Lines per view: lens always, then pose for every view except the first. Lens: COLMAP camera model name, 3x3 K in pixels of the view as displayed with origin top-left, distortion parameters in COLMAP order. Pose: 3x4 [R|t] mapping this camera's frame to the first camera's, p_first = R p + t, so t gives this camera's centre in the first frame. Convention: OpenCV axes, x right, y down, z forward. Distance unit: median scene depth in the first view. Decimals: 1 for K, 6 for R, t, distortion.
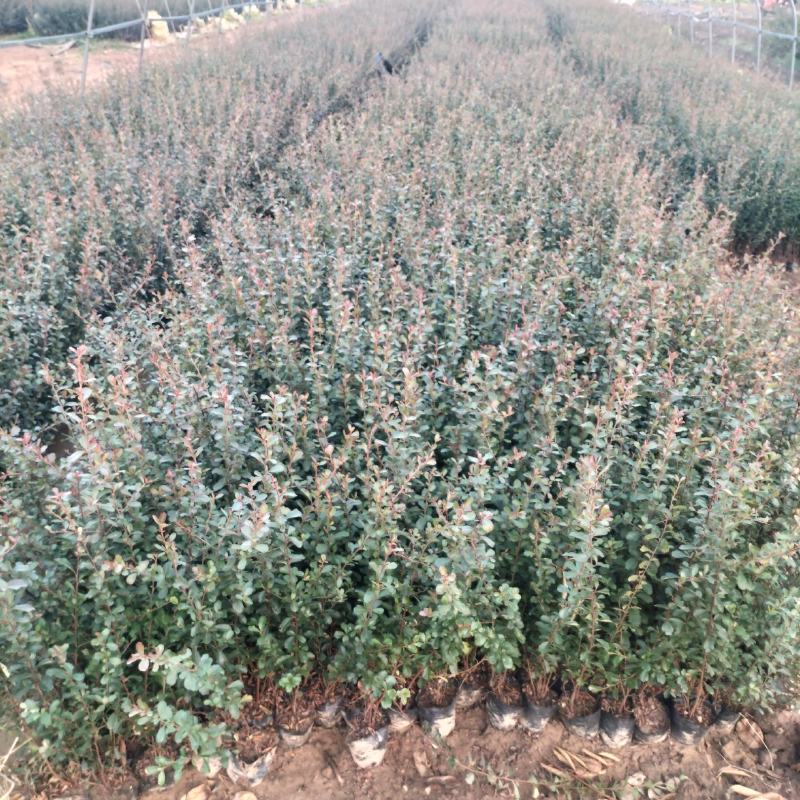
lens RADIAL K [[787.0, 0, 404.9], [0, 787.0, 404.0], [0, 0, 1]] dist [-0.009658, 0.000000]
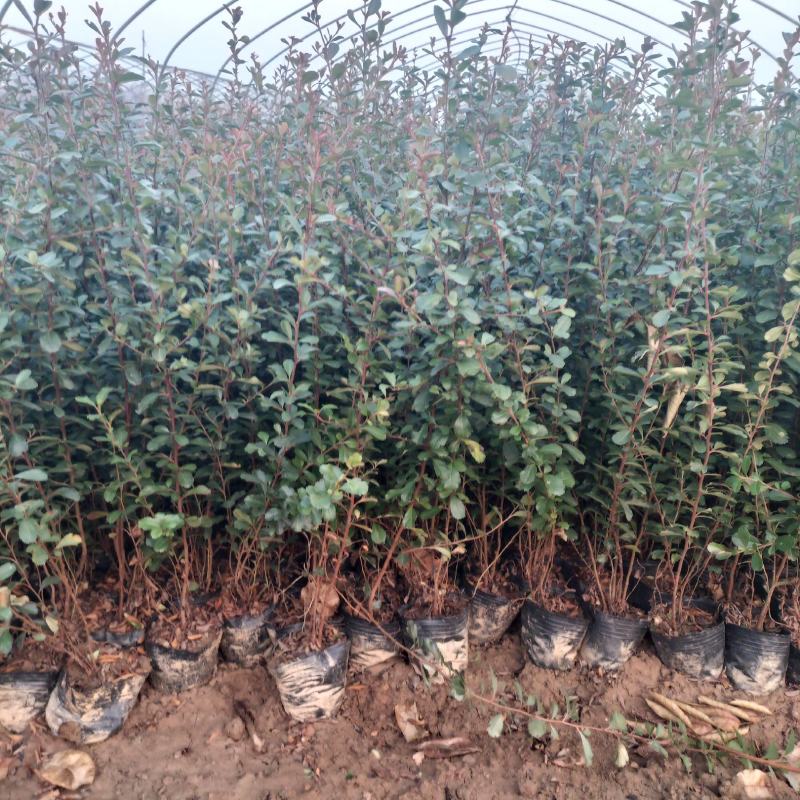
lens RADIAL K [[787.0, 0, 397.7], [0, 787.0, 404.2], [0, 0, 1]] dist [-0.009658, 0.000000]
pose [[0.999065, -0.021587, -0.037454, 0.039376], [0.013926, 0.980921, -0.193905, 0.348215], [0.040926, 0.193203, 0.980305, 0.416084]]
